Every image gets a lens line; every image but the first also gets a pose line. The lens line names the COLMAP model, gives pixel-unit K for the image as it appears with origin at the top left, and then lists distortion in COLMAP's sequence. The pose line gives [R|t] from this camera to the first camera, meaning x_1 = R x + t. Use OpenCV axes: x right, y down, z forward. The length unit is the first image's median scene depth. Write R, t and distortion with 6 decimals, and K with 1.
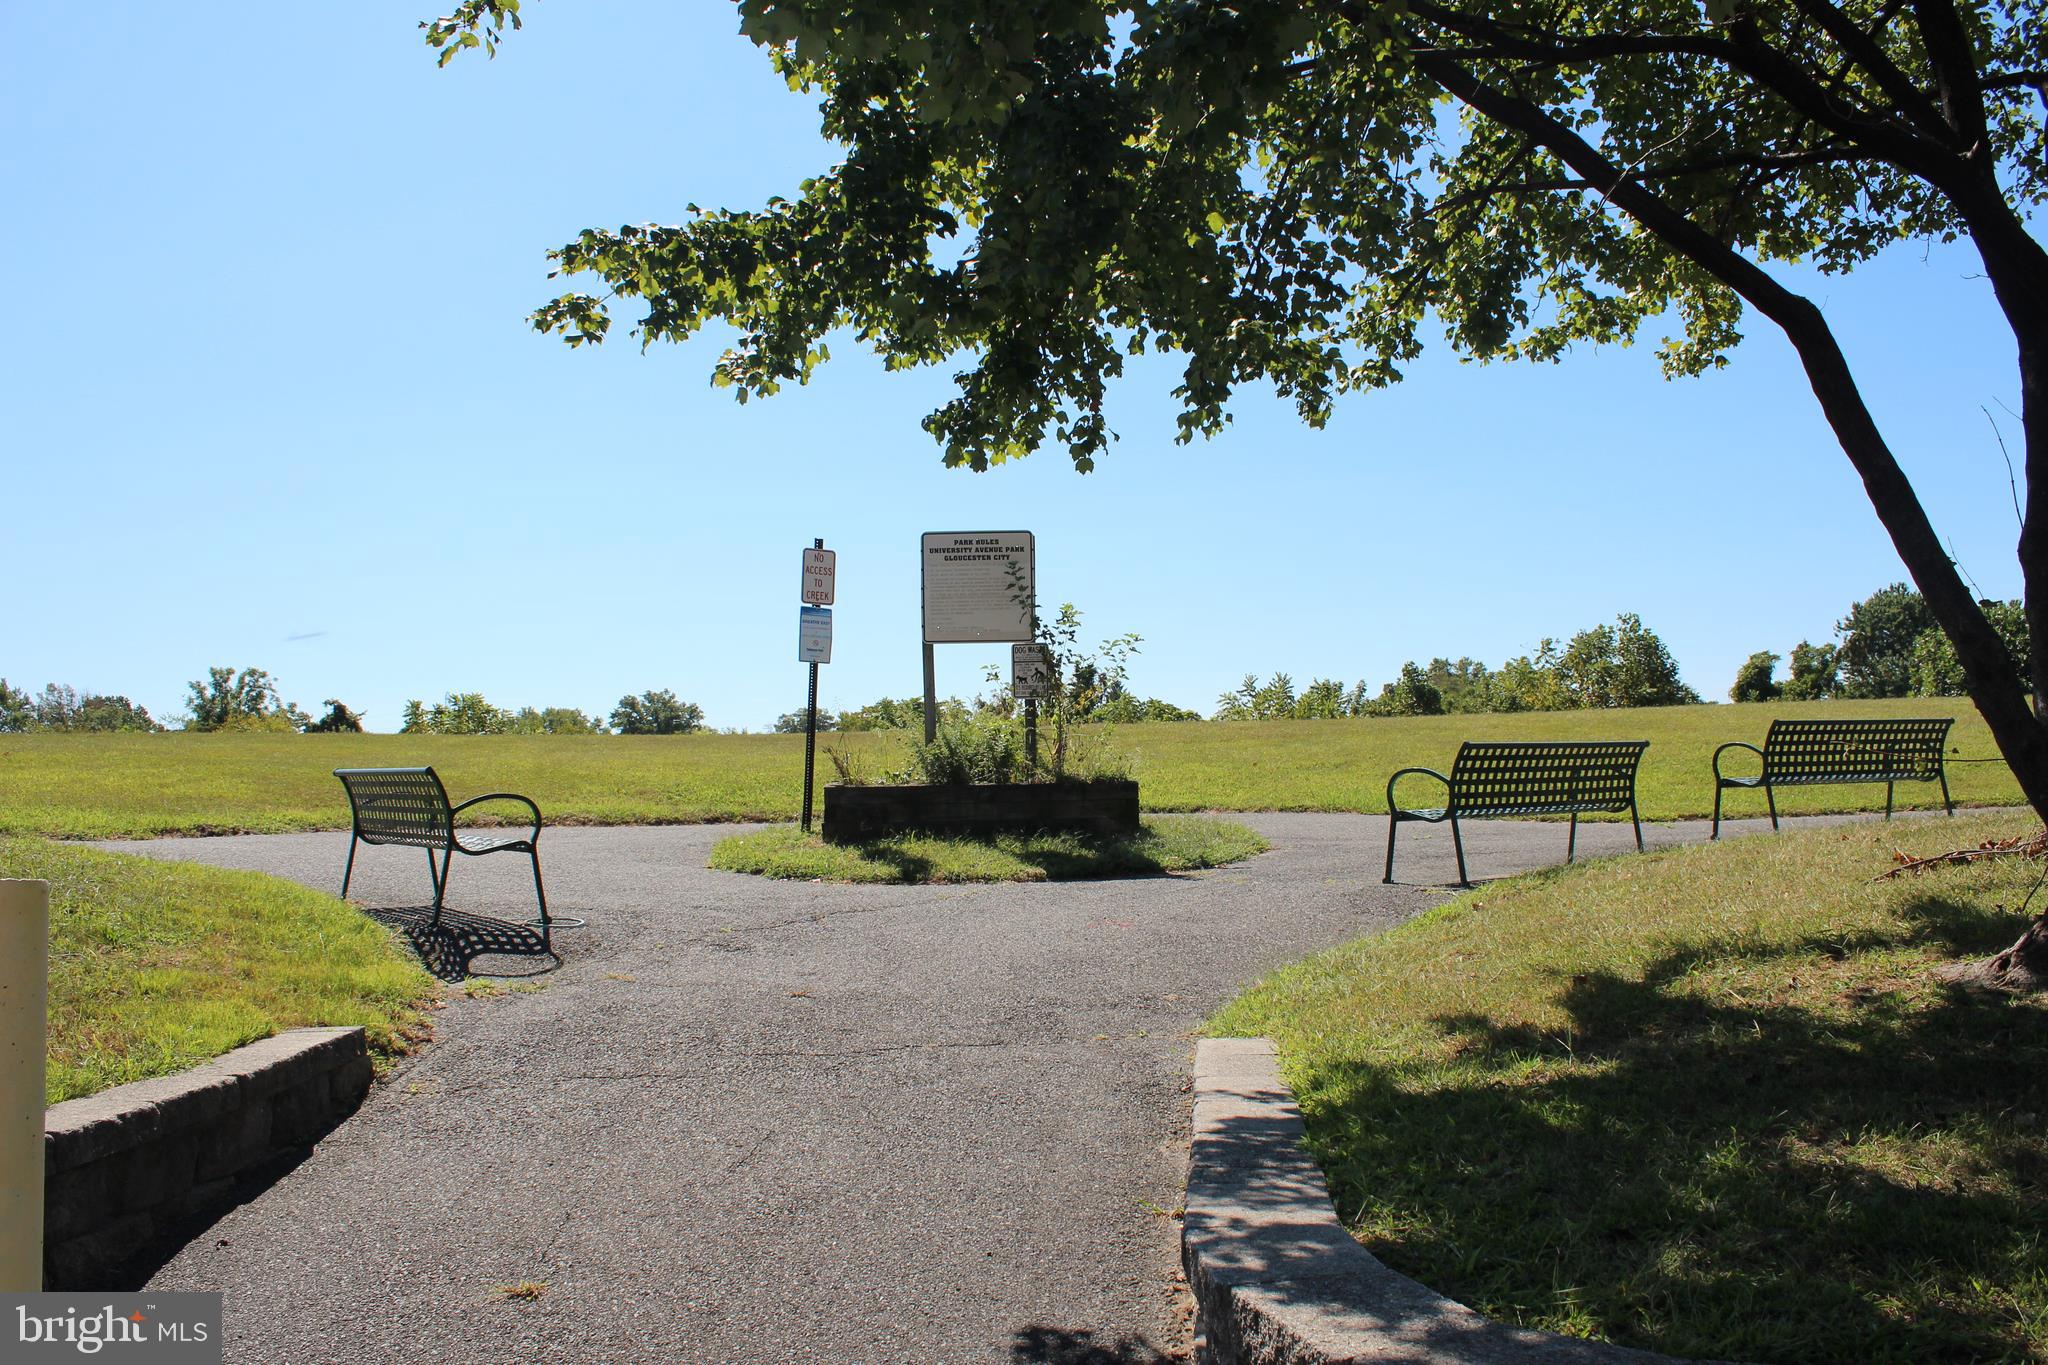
lens RADIAL K [[1768.7, 0, 1029.8], [0, 1768.7, 671.3], [0, 0, 1]] dist [-0.153978, 0.148172]
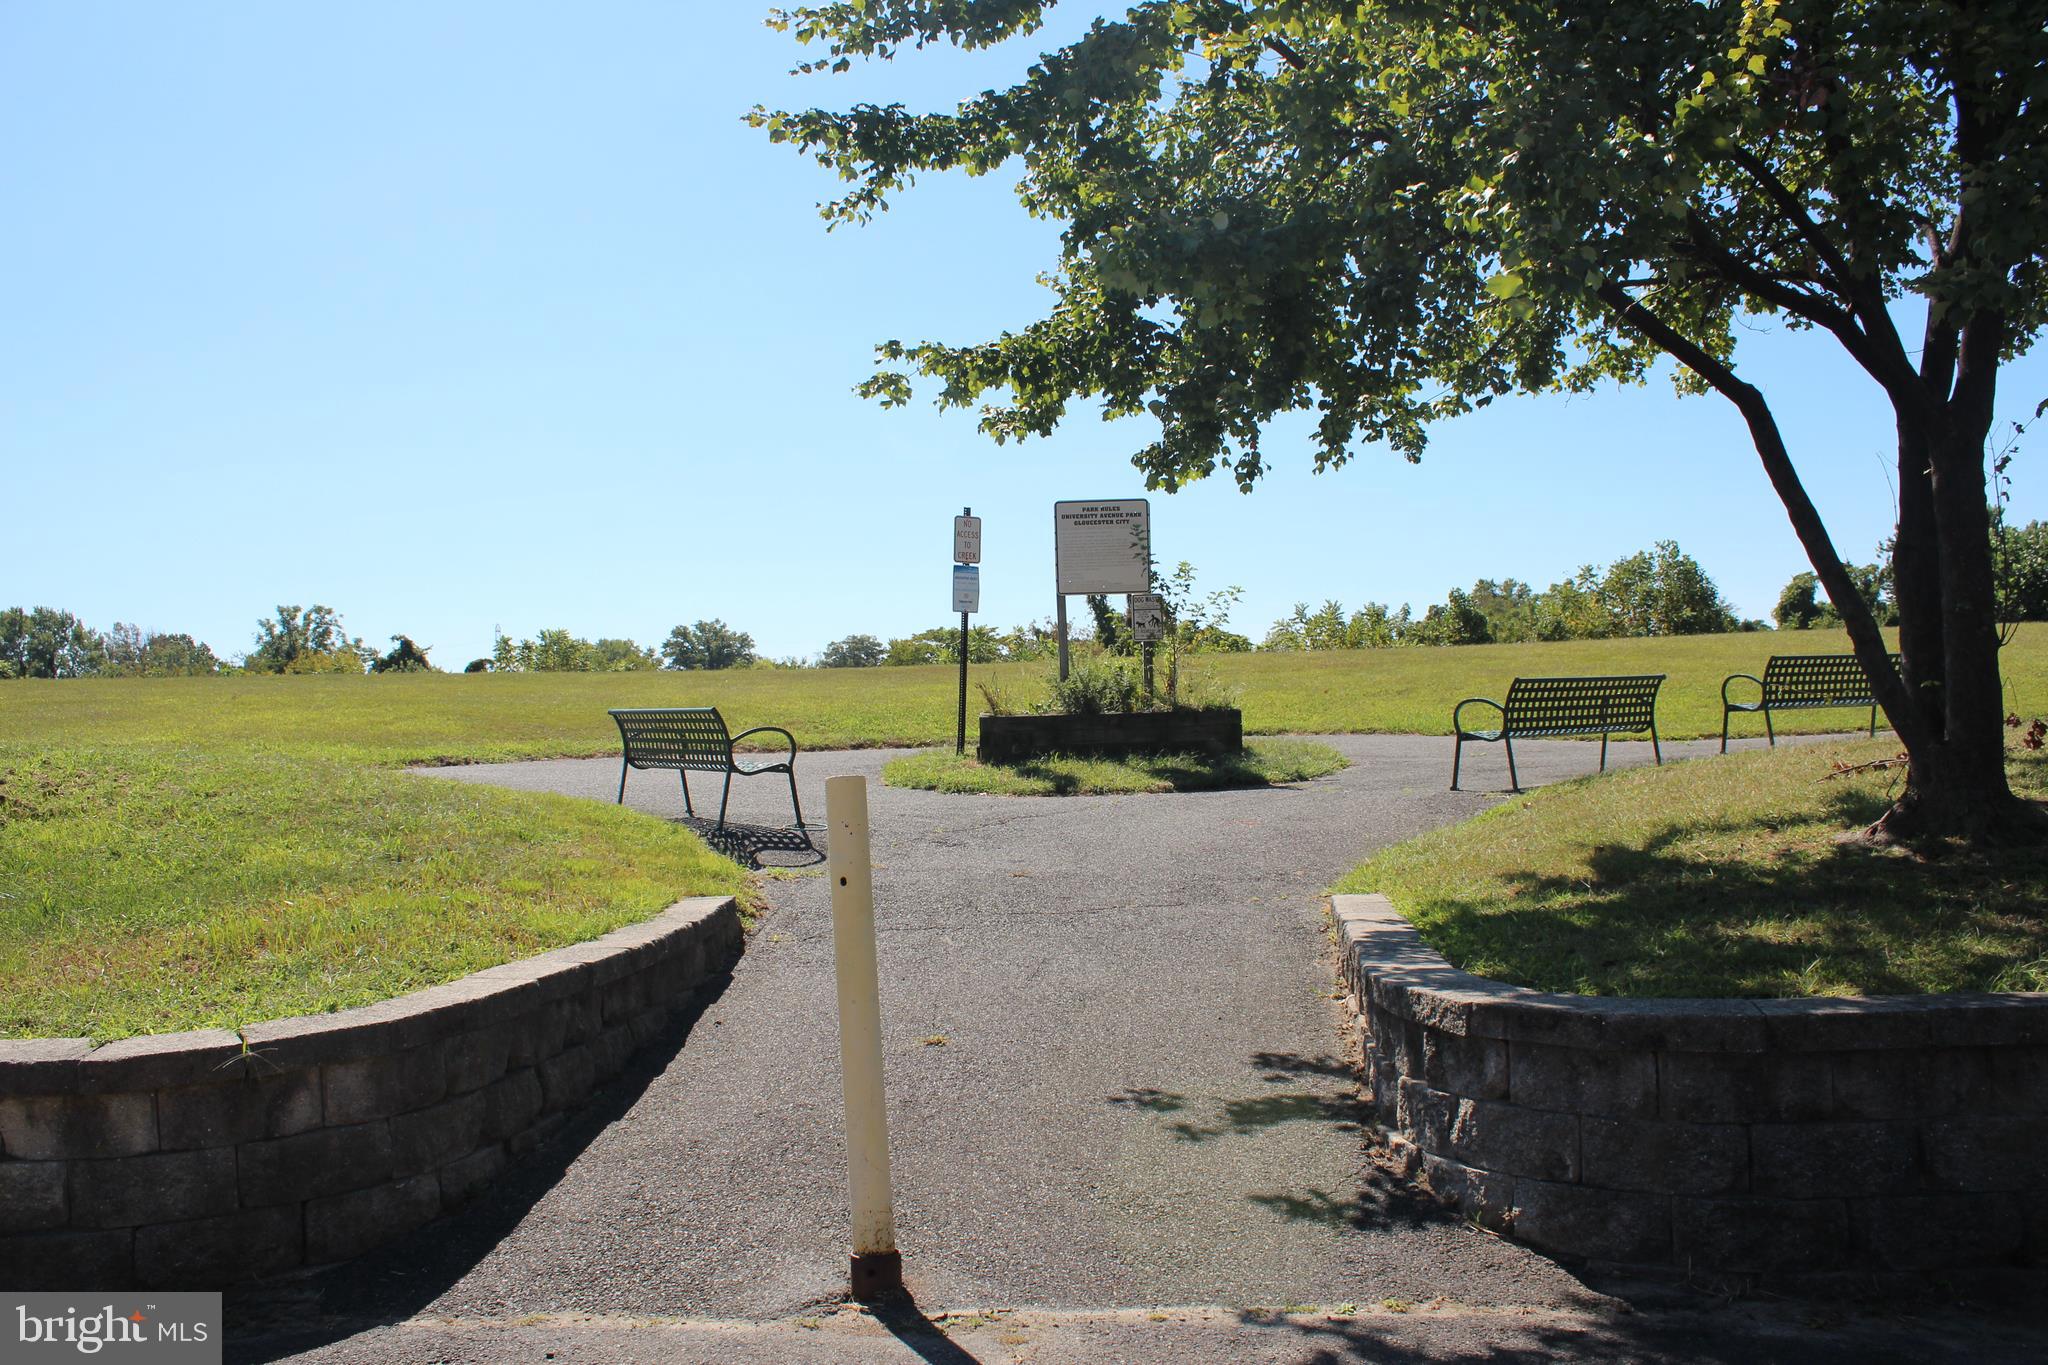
lens RADIAL K [[1830.1, 0, 1024.0], [0, 1830.1, 682.5], [0, 0, 1]] dist [-0.140343, 0.128565]
pose [[0.999789, -0.010344, -0.017755, -0.077363], [0.011223, 0.998678, 0.050161, -0.023937], [0.017213, -0.050350, 0.998583, -0.288549]]
